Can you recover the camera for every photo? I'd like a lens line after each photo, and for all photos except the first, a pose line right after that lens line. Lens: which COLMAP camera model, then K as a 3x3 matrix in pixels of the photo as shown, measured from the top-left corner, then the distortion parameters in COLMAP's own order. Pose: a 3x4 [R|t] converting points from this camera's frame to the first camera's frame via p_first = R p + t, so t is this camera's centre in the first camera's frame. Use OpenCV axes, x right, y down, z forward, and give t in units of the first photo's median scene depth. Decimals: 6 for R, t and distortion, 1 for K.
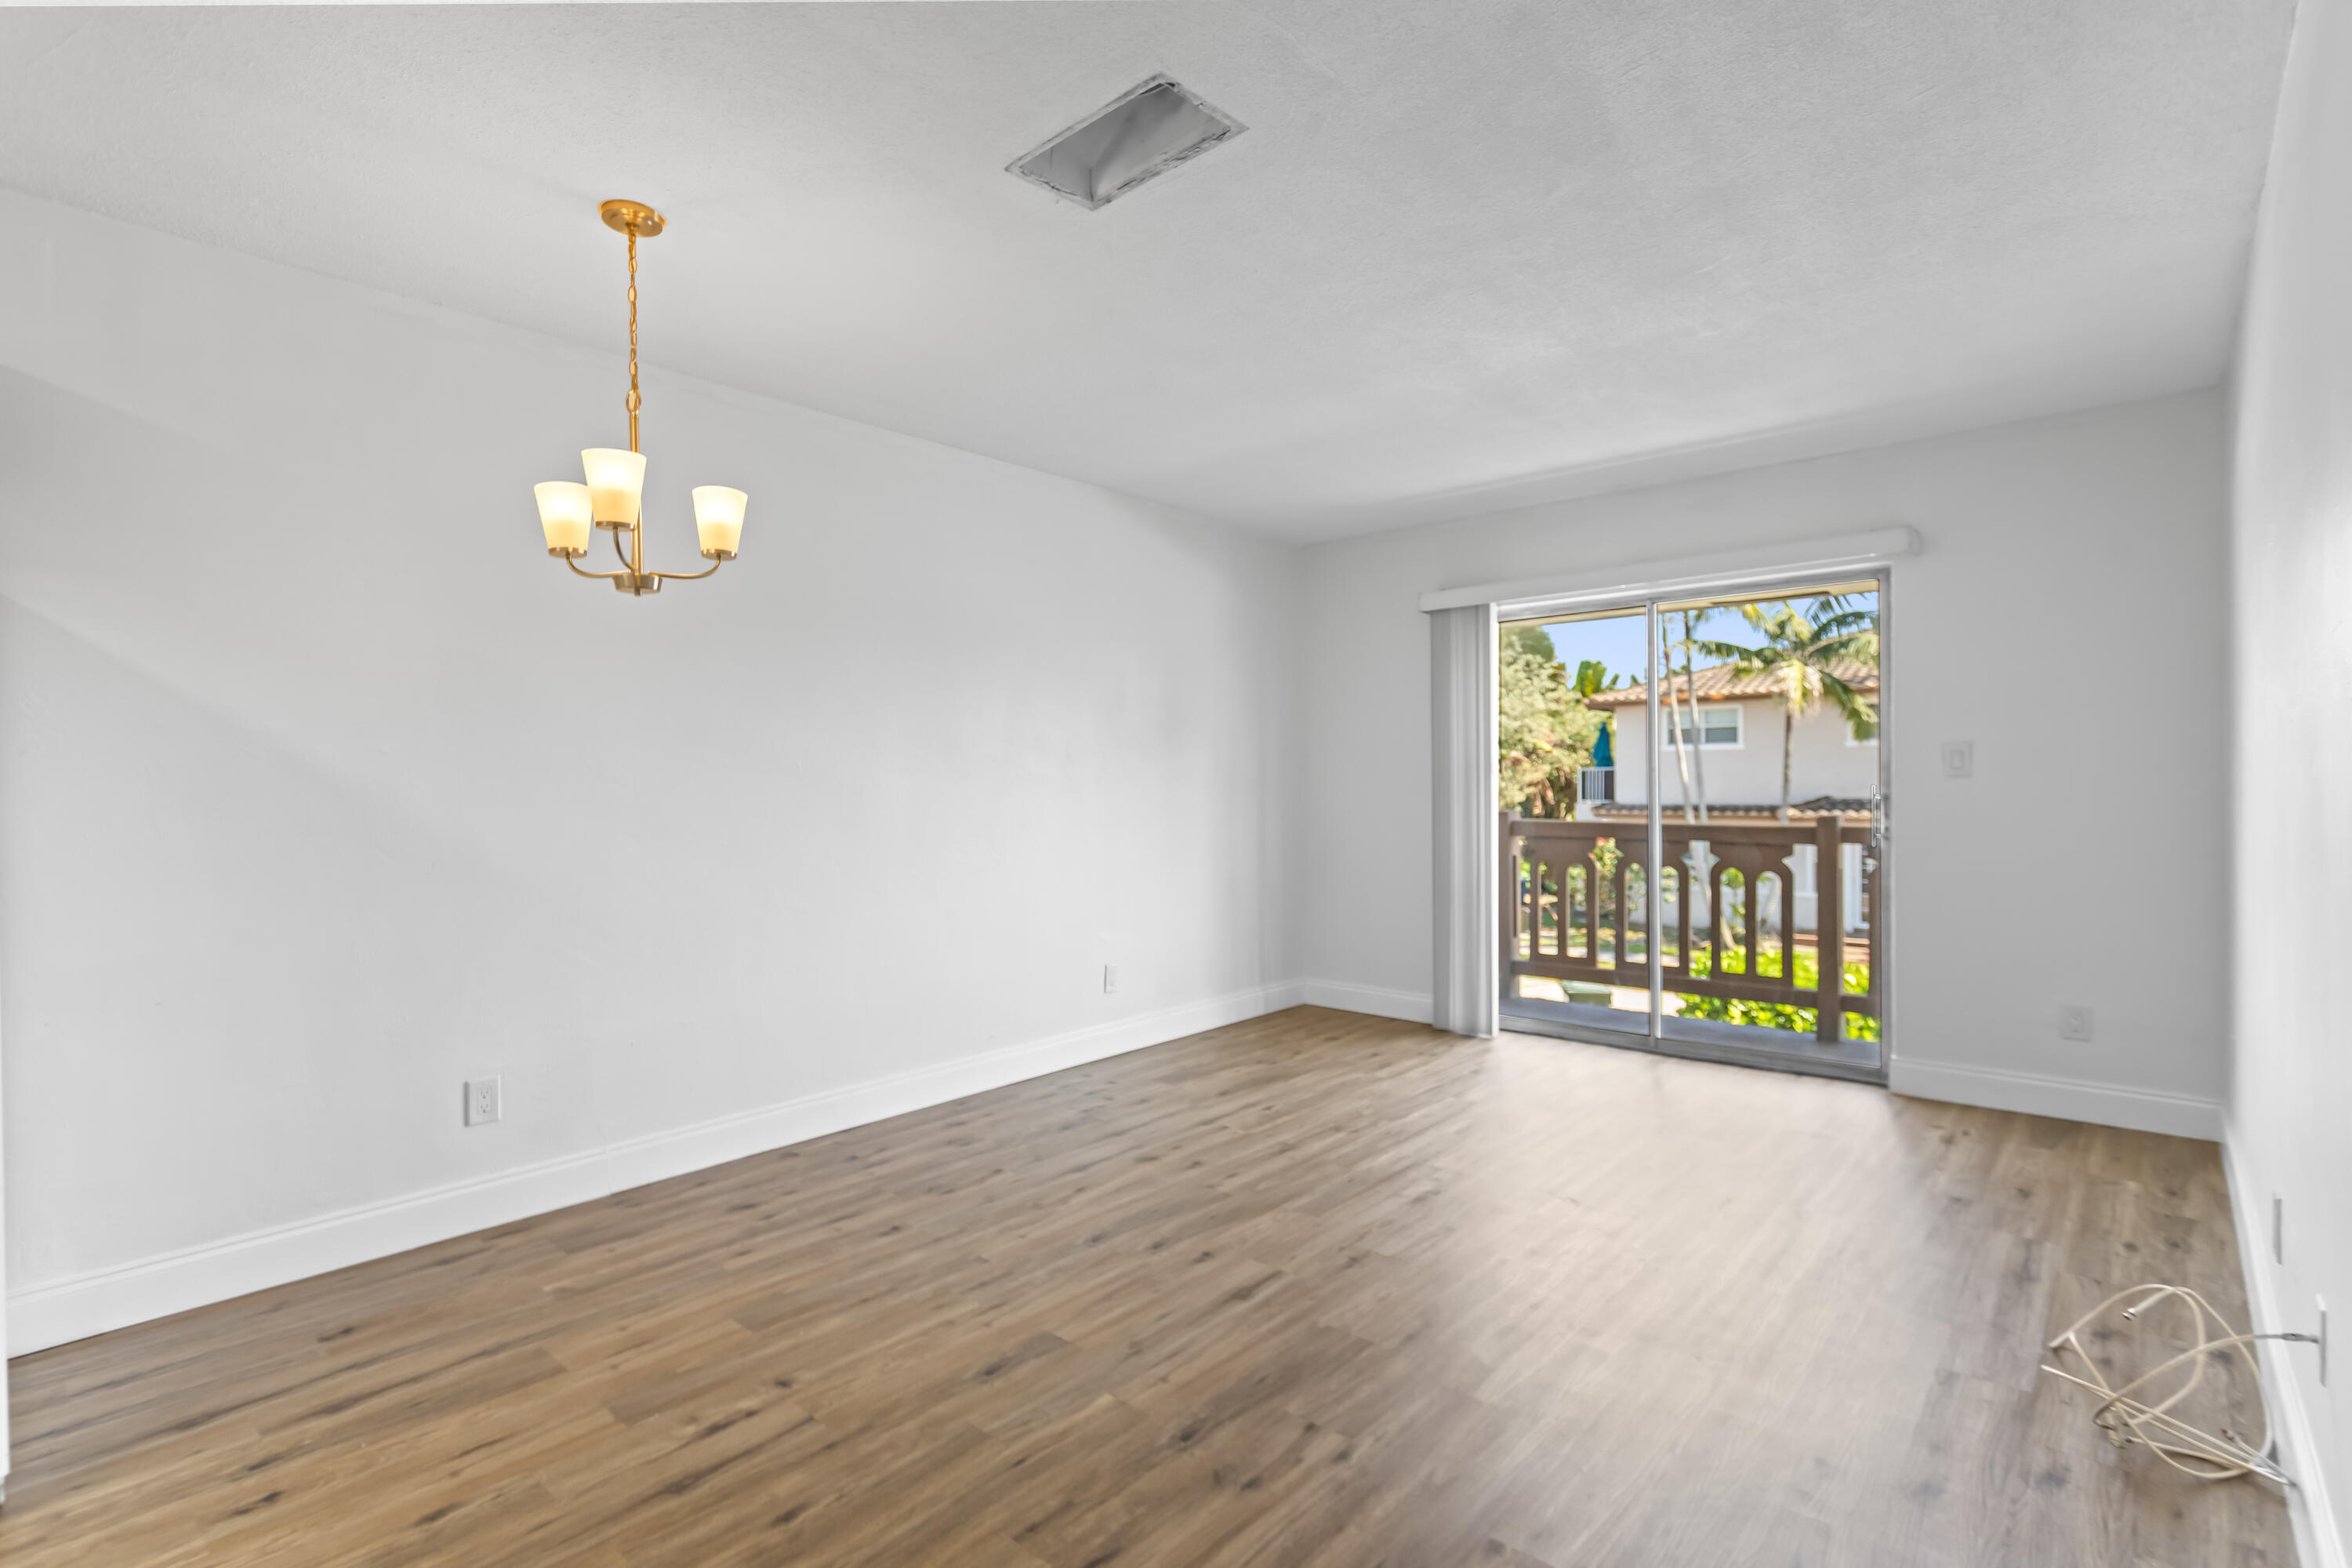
lens RADIAL K [[1115.4, 0, 1168.5], [0, 1115.4, 778.5], [0, 0, 1]] dist [0.002485, 0.000473]
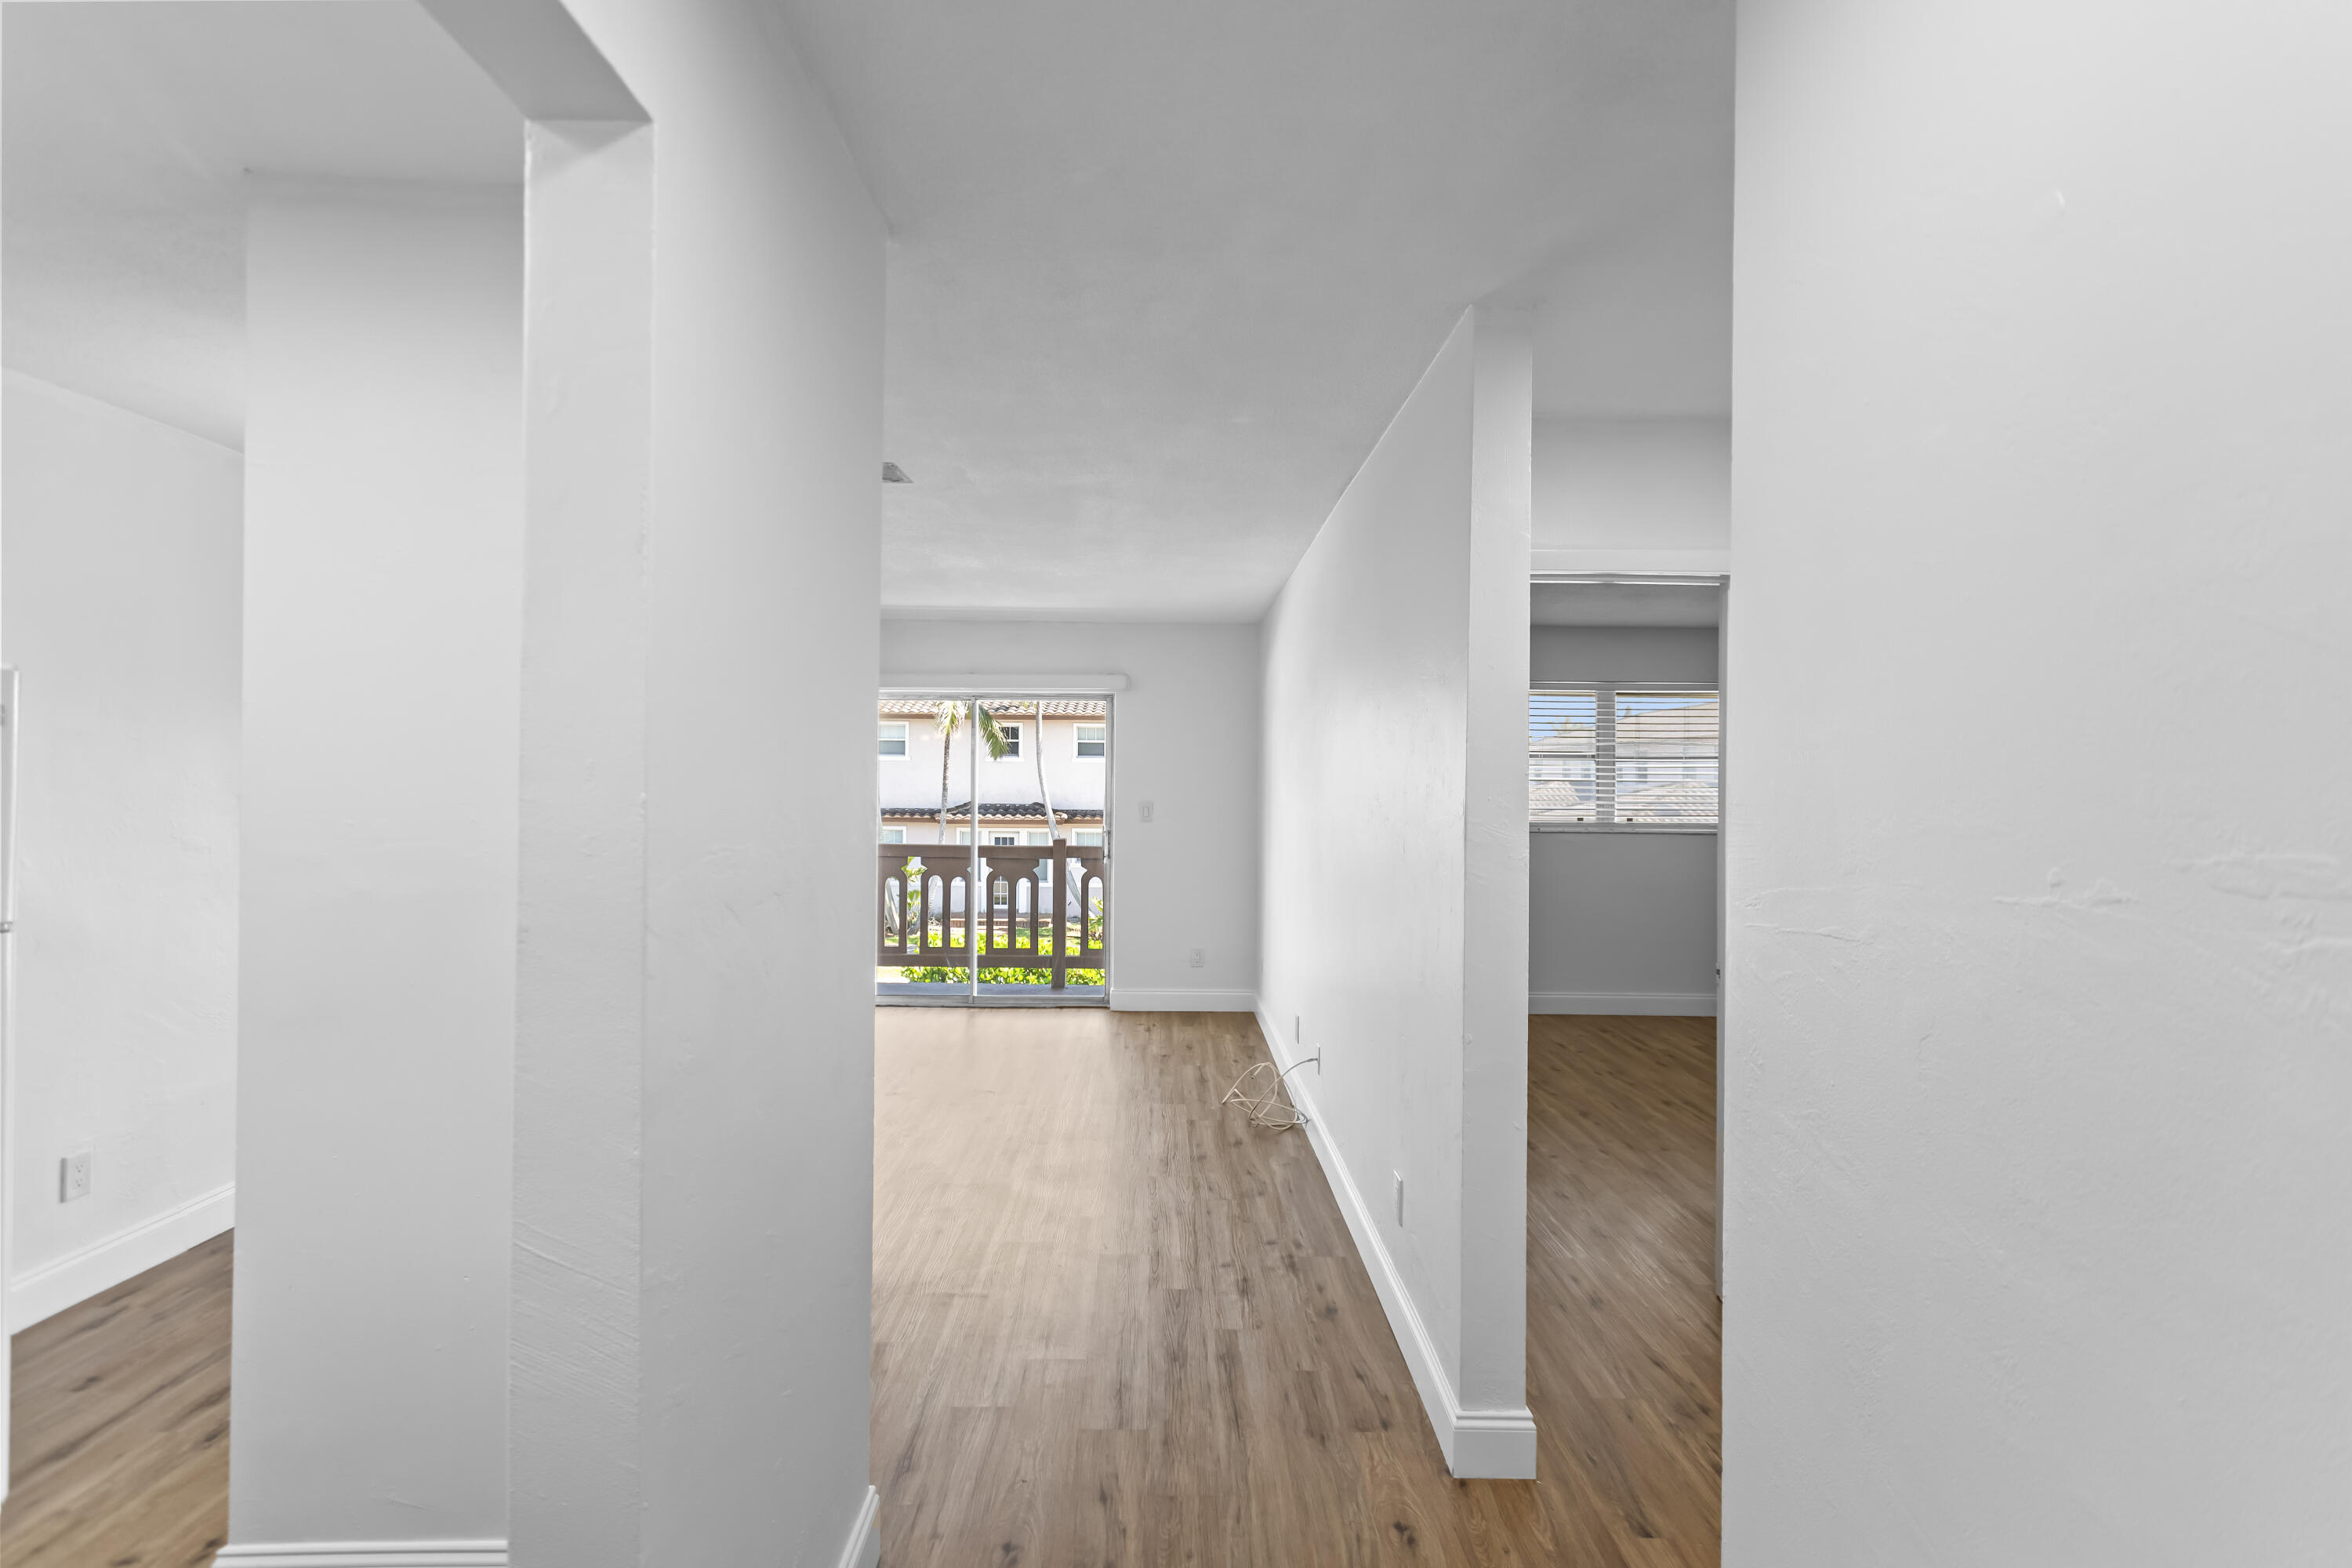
lens RADIAL K [[1115.4, 0, 1168.5], [0, 1115.4, 778.5], [0, 0, 1]] dist [0.002485, 0.000473]
pose [[0.743337, 0.016569, 0.668712, -0.482899], [-0.019128, 0.999811, -0.003511, -0.071753], [-0.668644, -0.010181, 0.743513, -0.344410]]
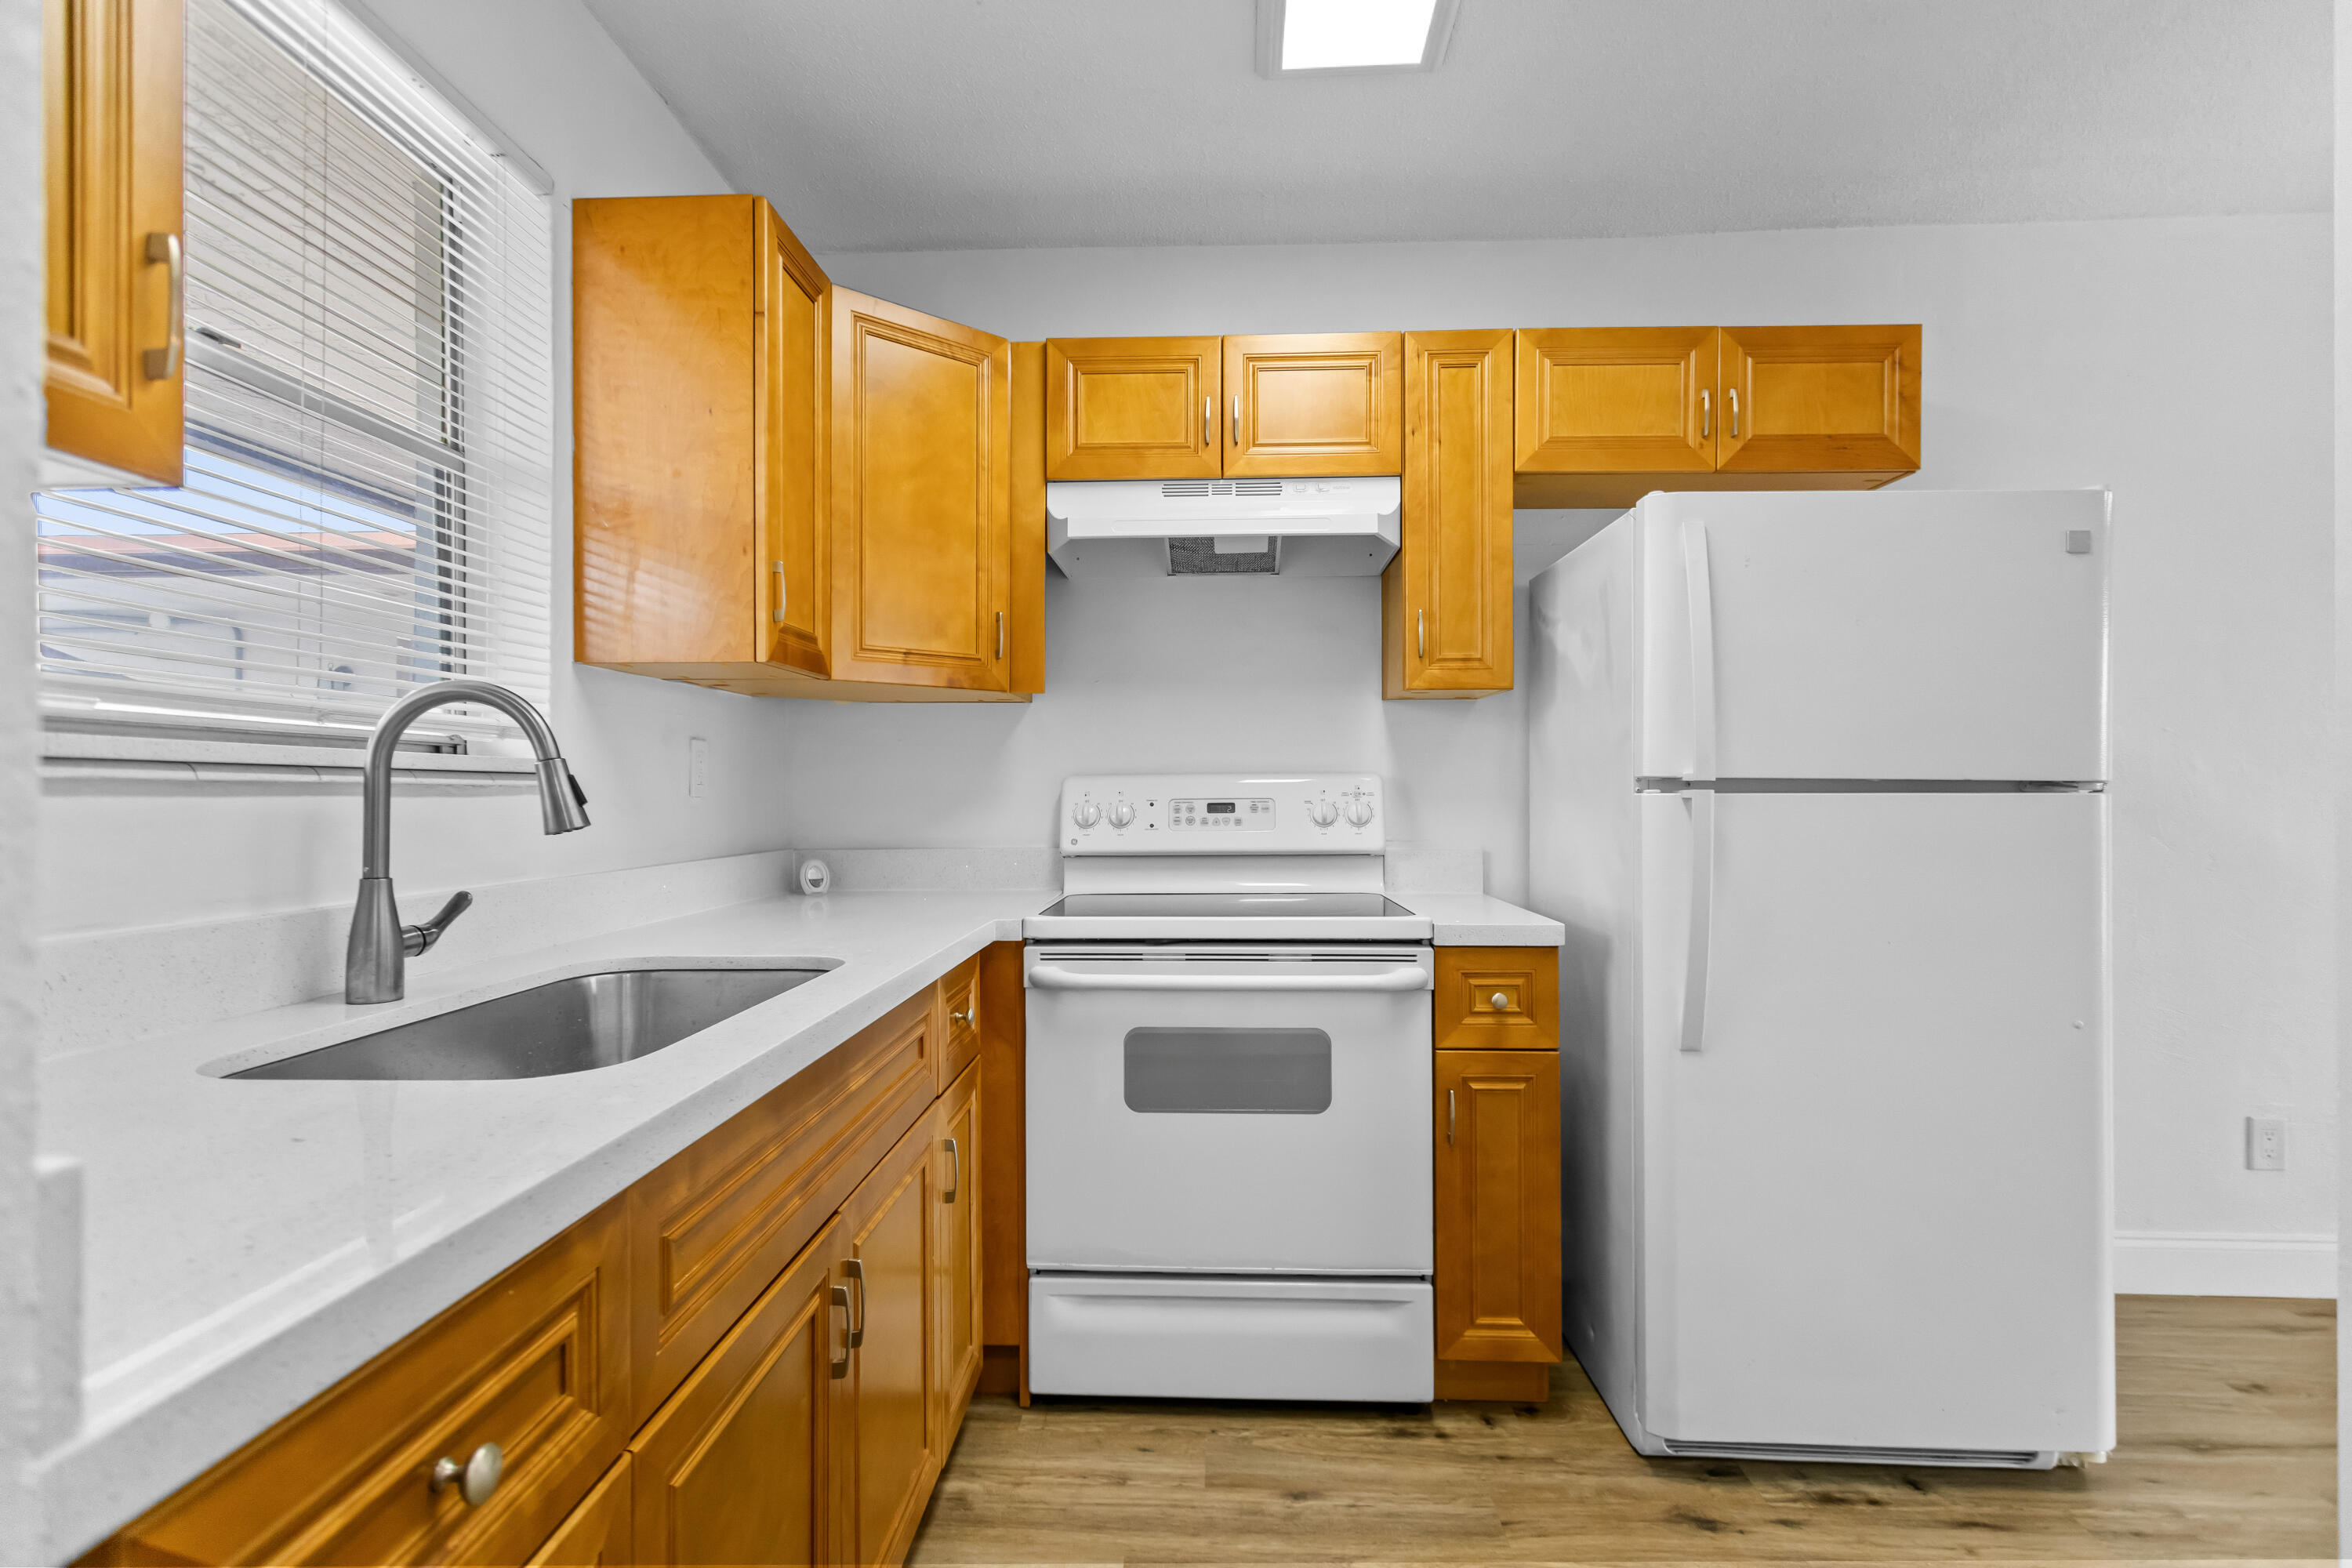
lens RADIAL K [[1115.4, 0, 1168.5], [0, 1115.4, 778.5], [0, 0, 1]] dist [0.002485, 0.000473]
pose [[0.628310, 0.000689, -0.777963, -0.409847], [-0.003289, 0.999993, -0.001771, 0.014820], [0.777956, 0.003671, 0.628308, -0.151646]]
